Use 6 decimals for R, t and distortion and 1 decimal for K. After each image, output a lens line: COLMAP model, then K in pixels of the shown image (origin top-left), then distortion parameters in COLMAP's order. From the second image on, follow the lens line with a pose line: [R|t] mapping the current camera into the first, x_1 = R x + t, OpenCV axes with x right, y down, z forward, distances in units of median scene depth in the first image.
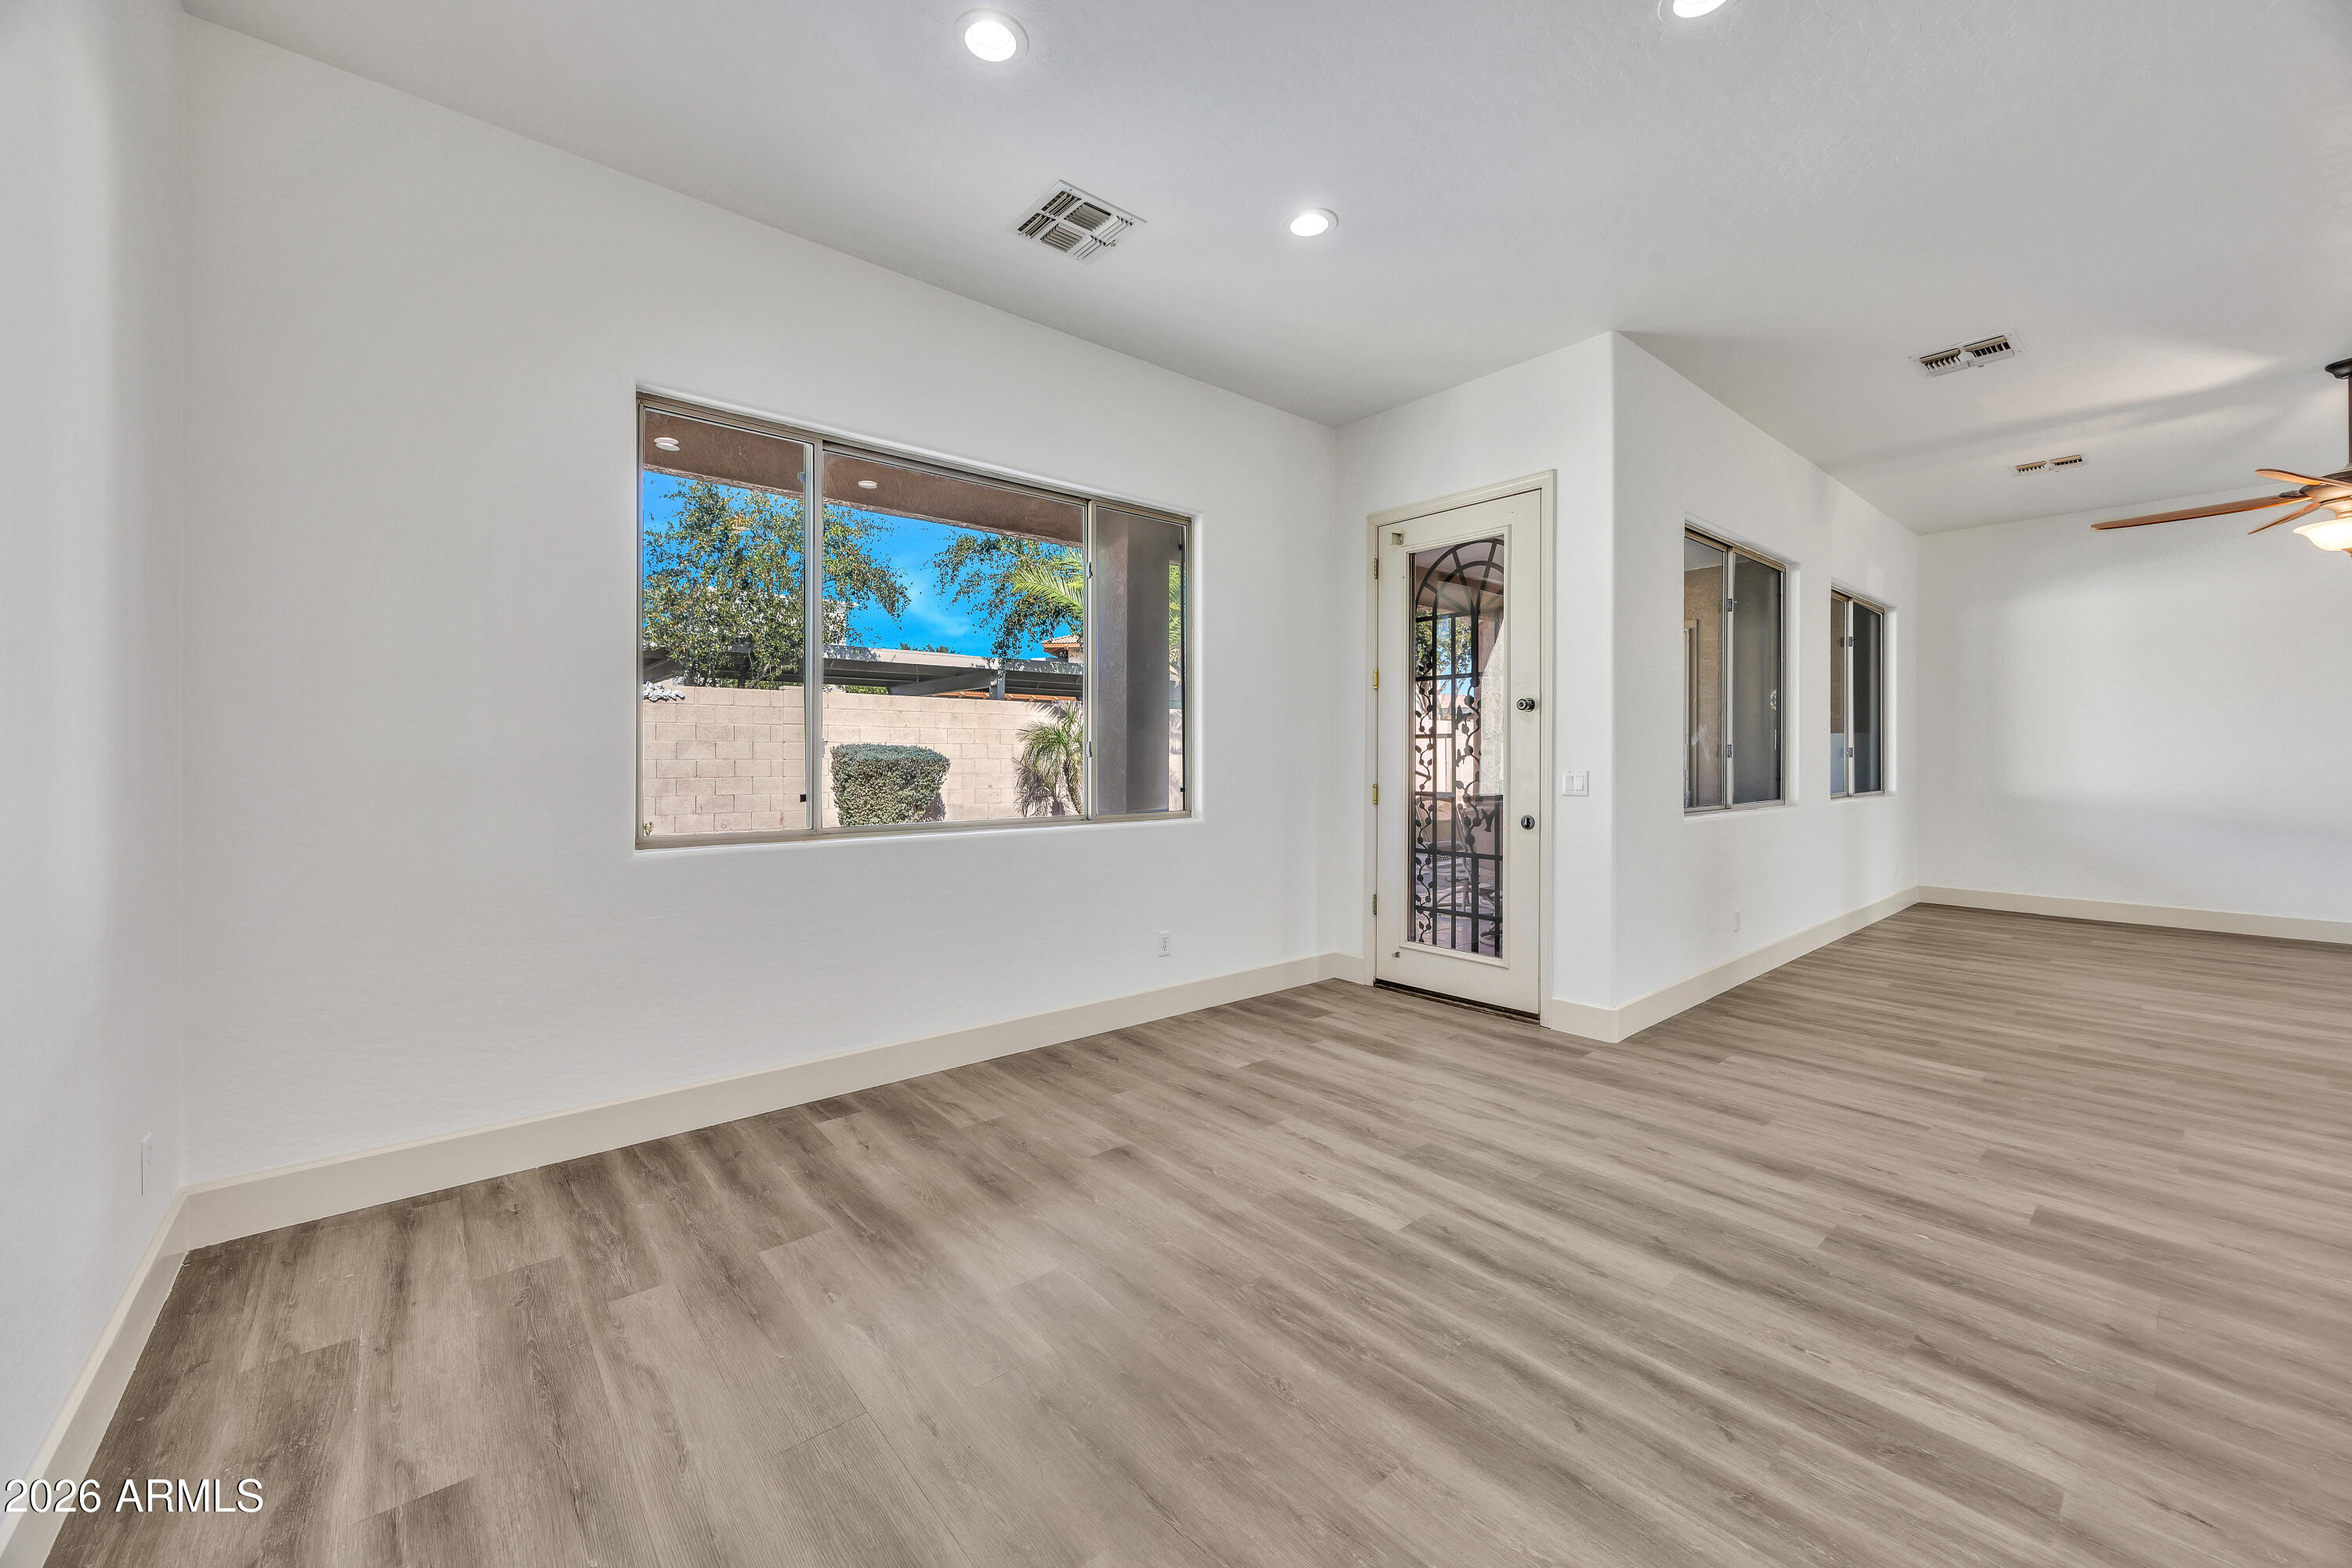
lens RADIAL K [[885.2, 0, 1171.3], [0, 885.2, 766.5], [0, 0, 1]] dist [-0.009381, 0.000224]
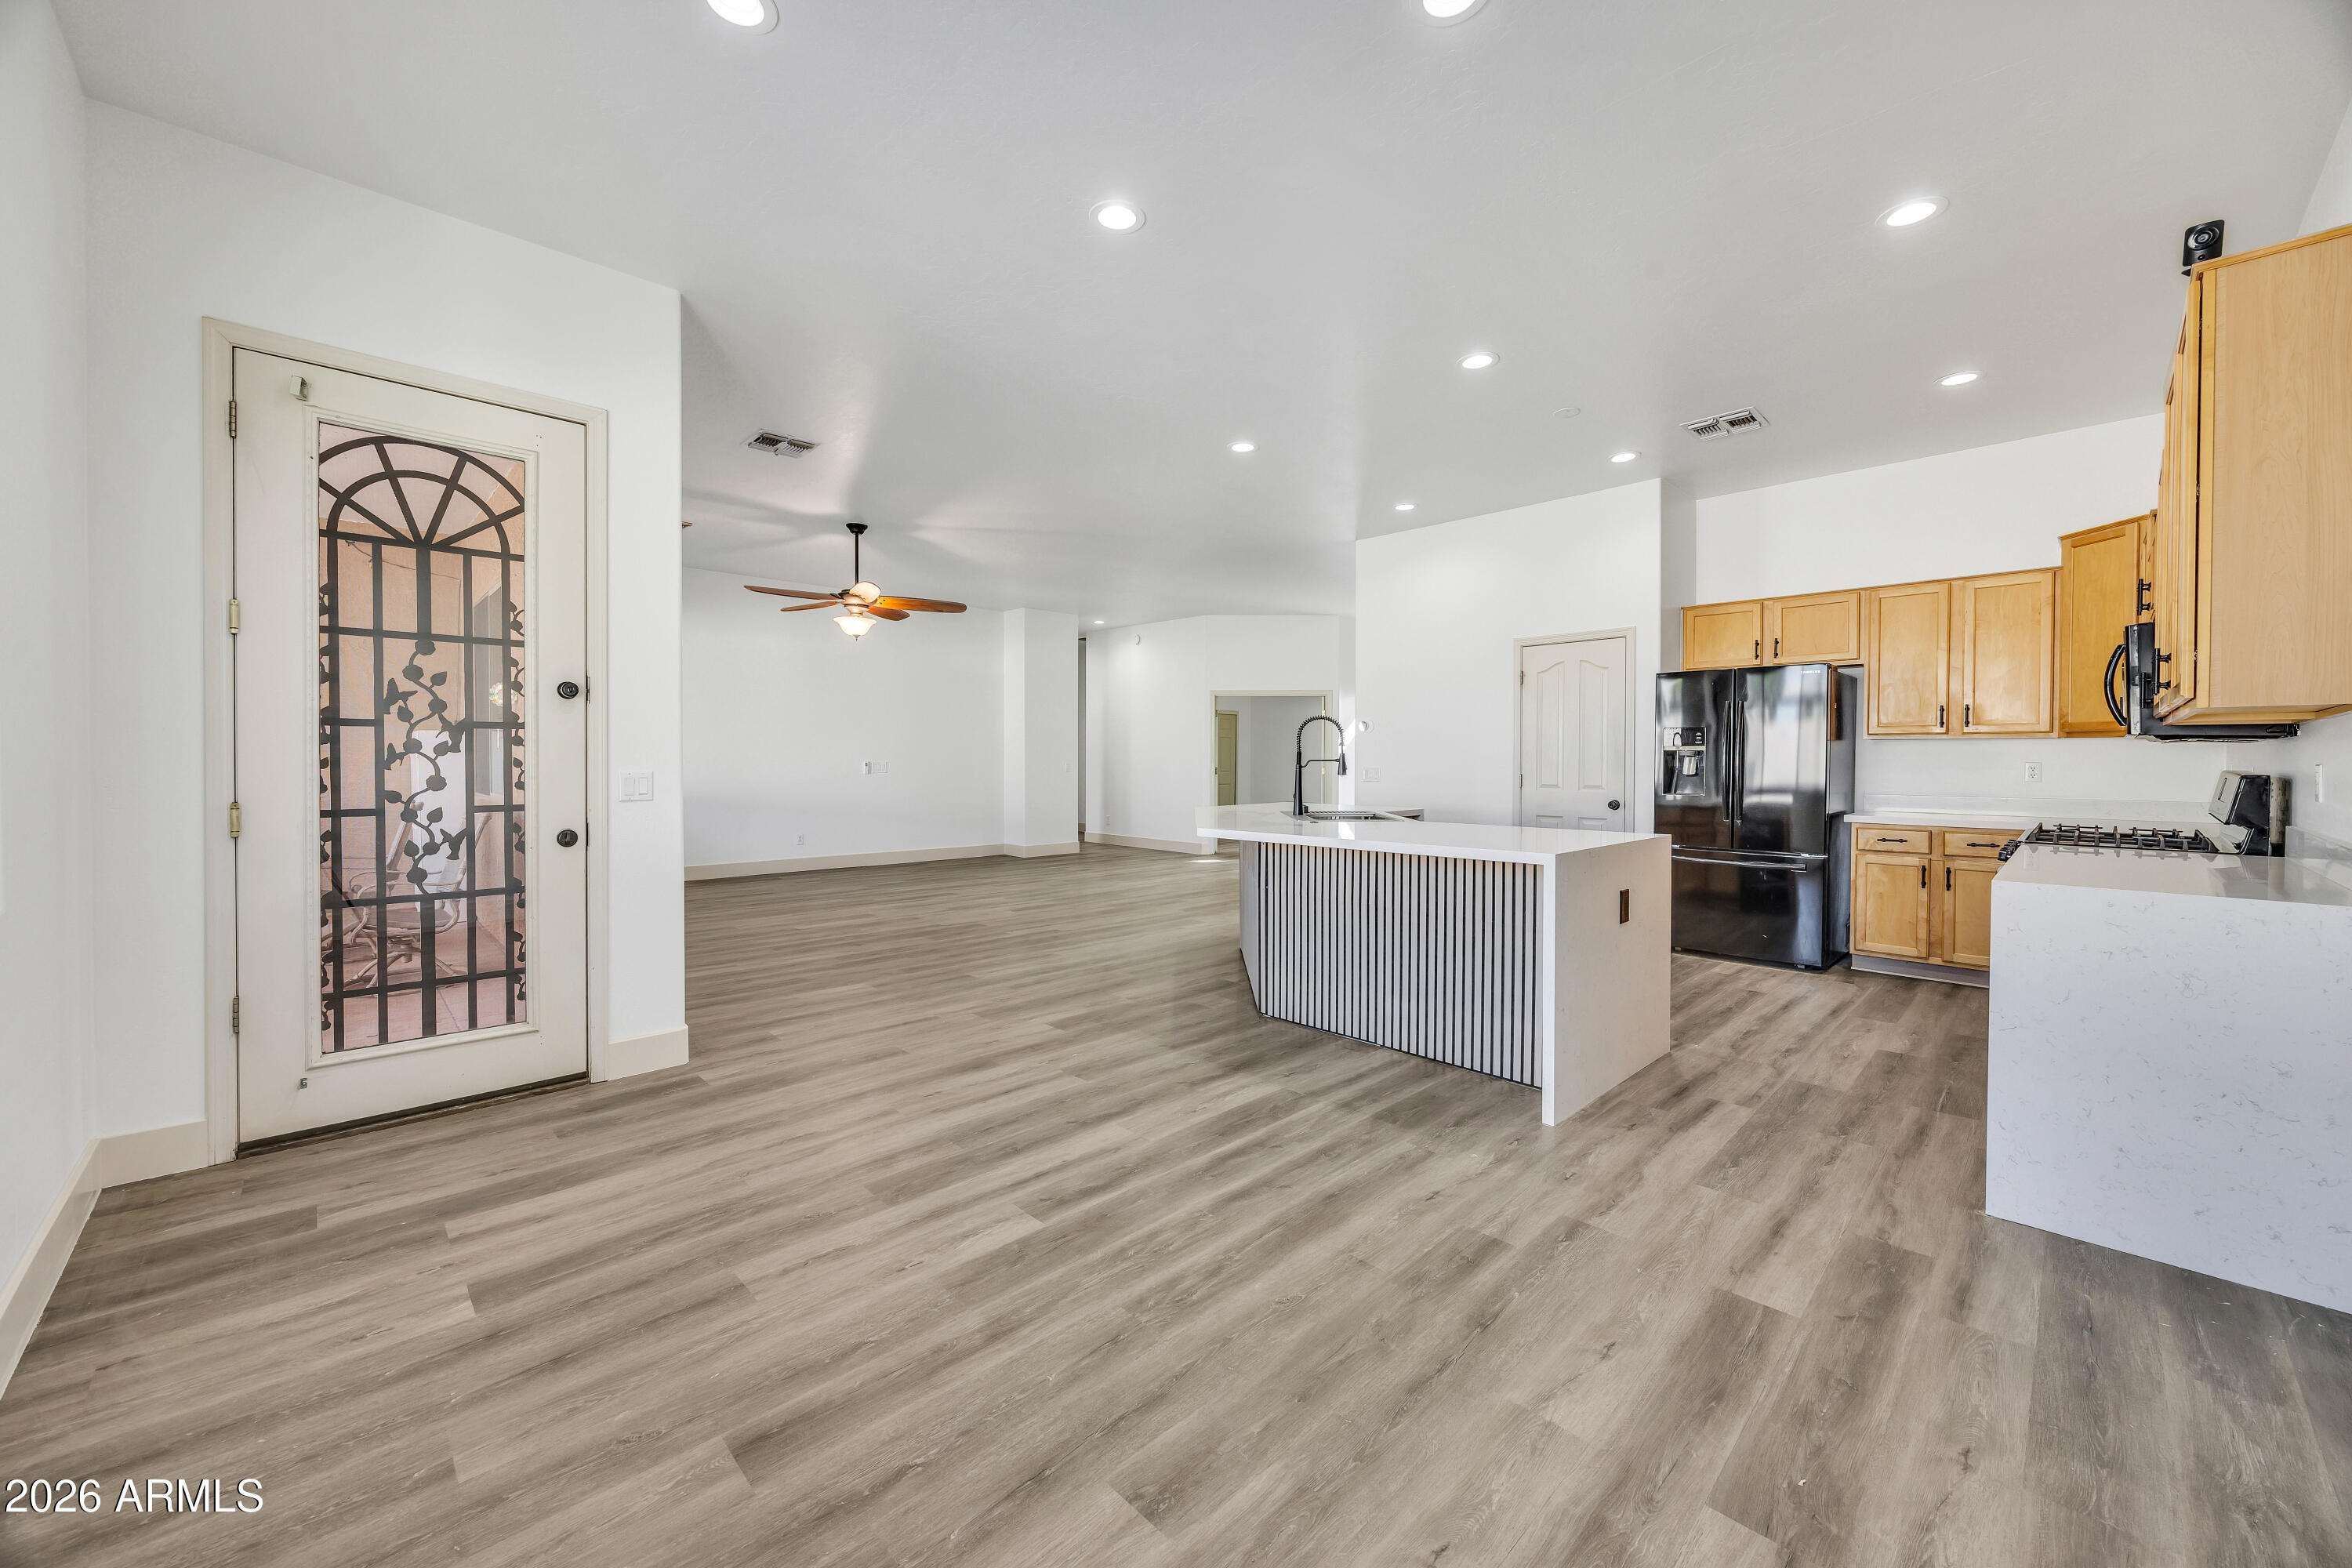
lens RADIAL K [[885.2, 0, 1165.5], [0, 885.2, 778.1], [0, 0, 1]] dist [-0.009381, 0.000224]
pose [[-0.059994, -0.022006, 0.997956, -0.566644], [0.007366, 0.999720, 0.022487, -0.006258], [-0.998172, 0.008700, -0.059815, 0.685789]]
